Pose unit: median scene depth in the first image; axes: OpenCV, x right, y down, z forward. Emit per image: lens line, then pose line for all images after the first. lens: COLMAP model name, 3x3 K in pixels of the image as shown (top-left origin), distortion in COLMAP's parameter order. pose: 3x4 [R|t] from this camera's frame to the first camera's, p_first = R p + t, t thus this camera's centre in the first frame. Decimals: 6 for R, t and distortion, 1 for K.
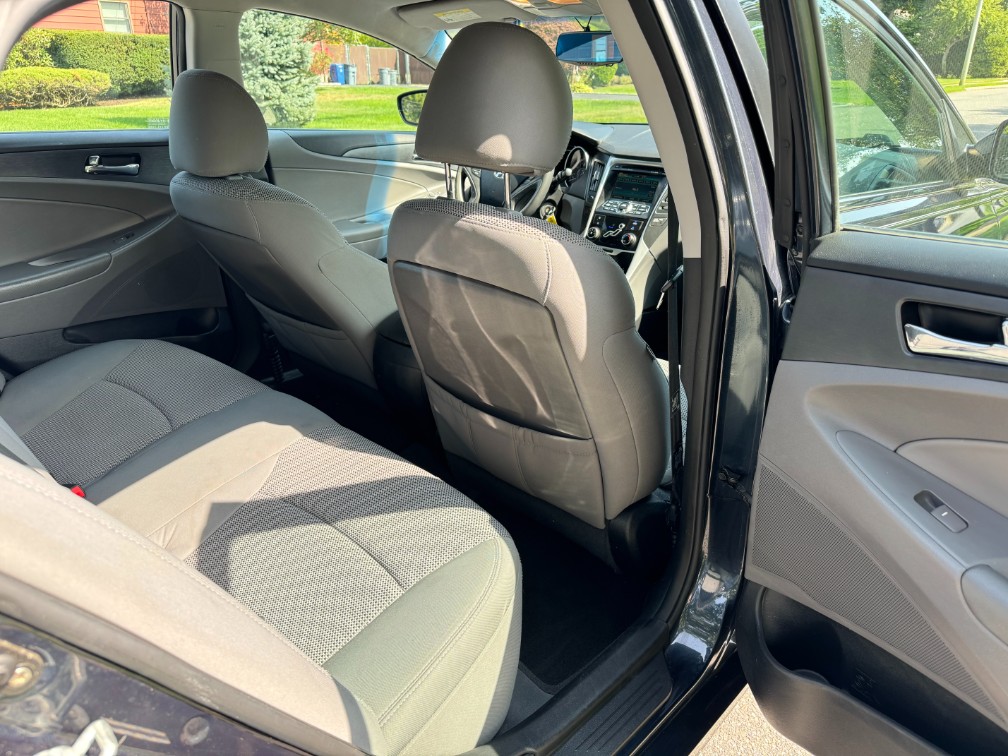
lens RADIAL K [[713.4, 0, 502.3], [0, 713.4, 379.8], [0, 0, 1]] dist [0.064102, -0.083622]
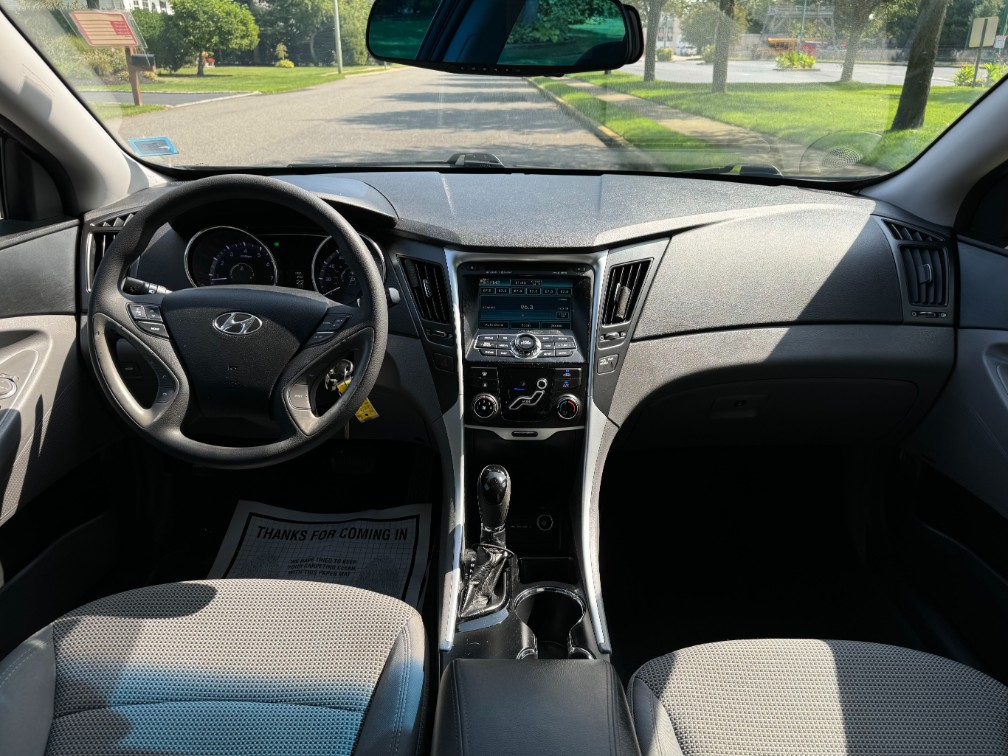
lens RADIAL K [[731.3, 0, 508.3], [0, 731.3, 377.4], [0, 0, 1]] dist [0.057196, -0.082520]
pose [[0.717178, -0.267838, 0.643365, -0.180987], [0.265430, 0.958592, 0.103188, -0.269761], [-0.644362, 0.096764, 0.758574, 0.594592]]
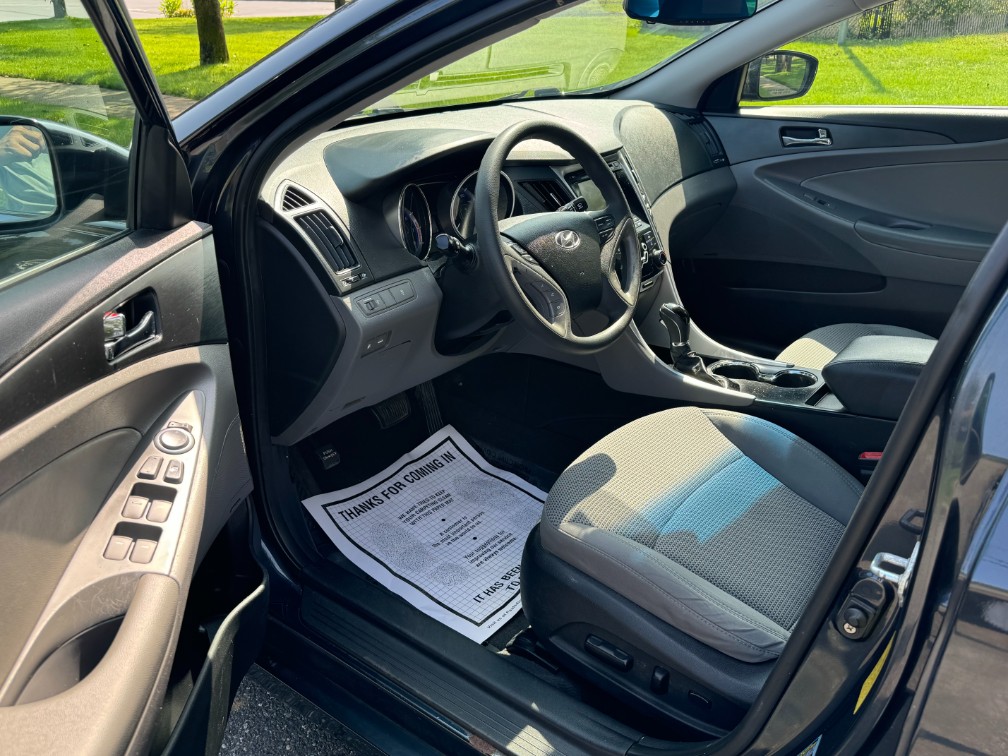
lens RADIAL K [[810.9, 0, 504.0], [0, 810.9, 378.0], [0, 0, 1]] dist [0.004917, 0.002179]
pose [[-0.087595, -0.424702, 0.901085, -0.591720], [0.399529, 0.813643, 0.422328, -0.490418], [-0.912526, 0.397004, 0.098410, 1.062827]]
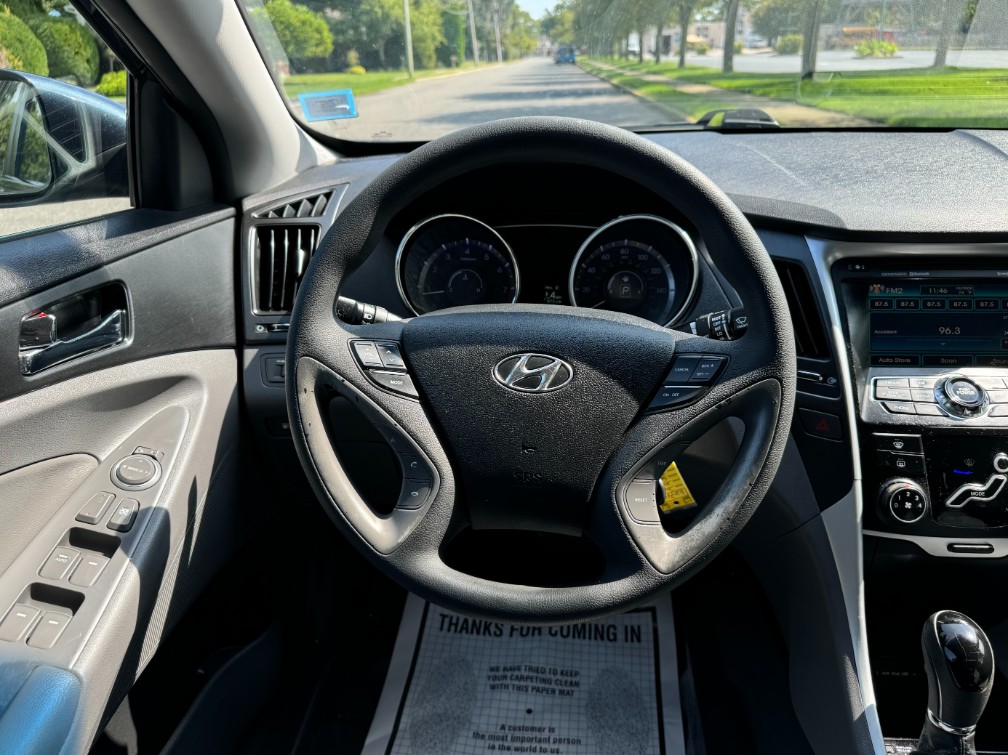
lens RADIAL K [[731.3, 0, 508.3], [0, 731.3, 376.9], [0, 0, 1]] dist [0.057196, -0.082520]
pose [[0.771172, -0.268959, 0.577022, -0.158428], [0.275738, 0.958059, 0.078050, -0.319534], [-0.573813, 0.098916, 0.812991, 0.832055]]
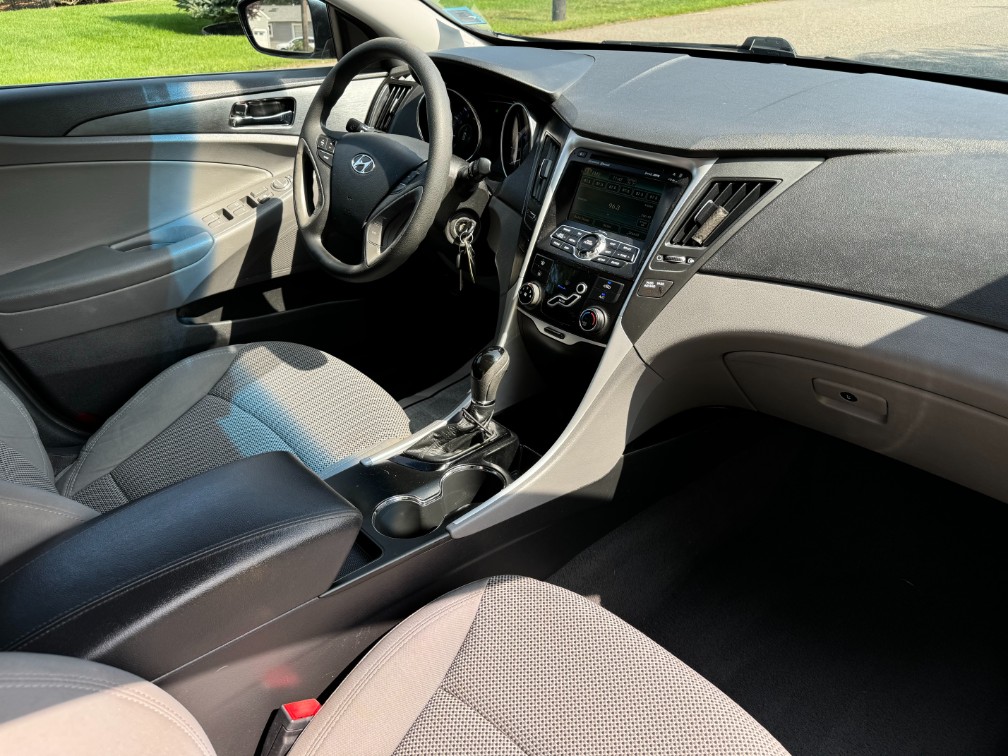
lens RADIAL K [[713.4, 0, 502.3], [0, 713.4, 379.8], [0, 0, 1]] dist [0.064102, -0.083622]
pose [[0.997284, 0.008271, -0.073181, 0.143771], [0.001779, 0.990678, 0.136211, -0.211291], [0.073625, -0.135971, 0.987973, 0.489830]]
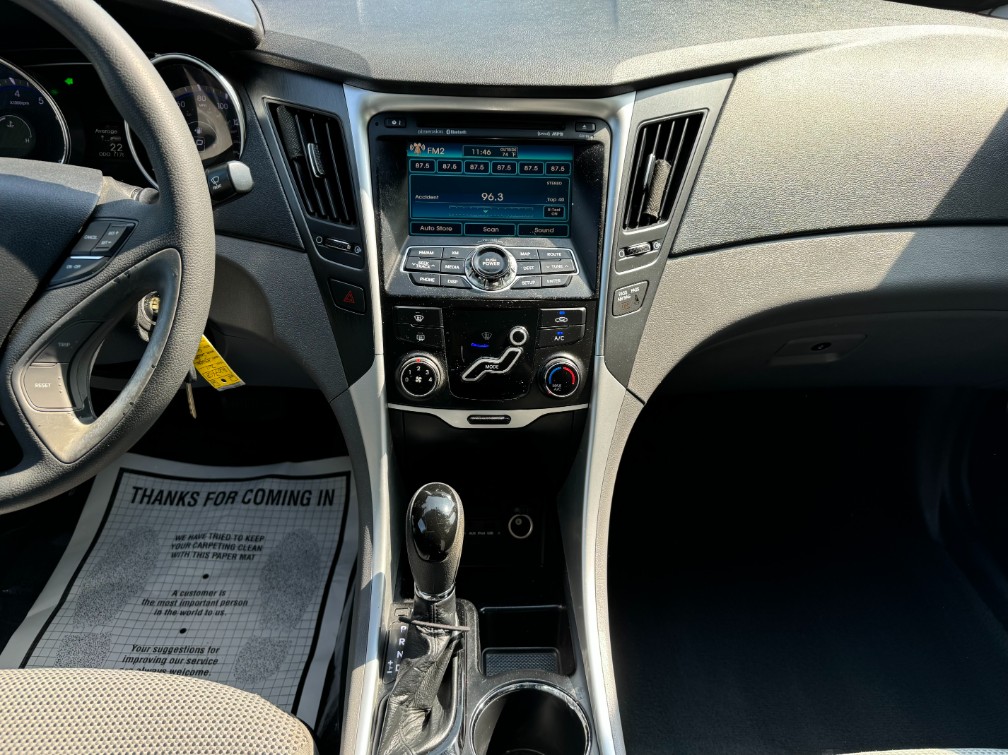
lens RADIAL K [[713.4, 0, 502.3], [0, 713.4, 379.3], [0, 0, 1]] dist [0.064102, -0.083622]
pose [[0.696311, -0.389467, 0.602882, -0.023910], [0.259410, 0.919752, 0.294556, -0.277200], [-0.669222, -0.048709, 0.741465, 0.754914]]
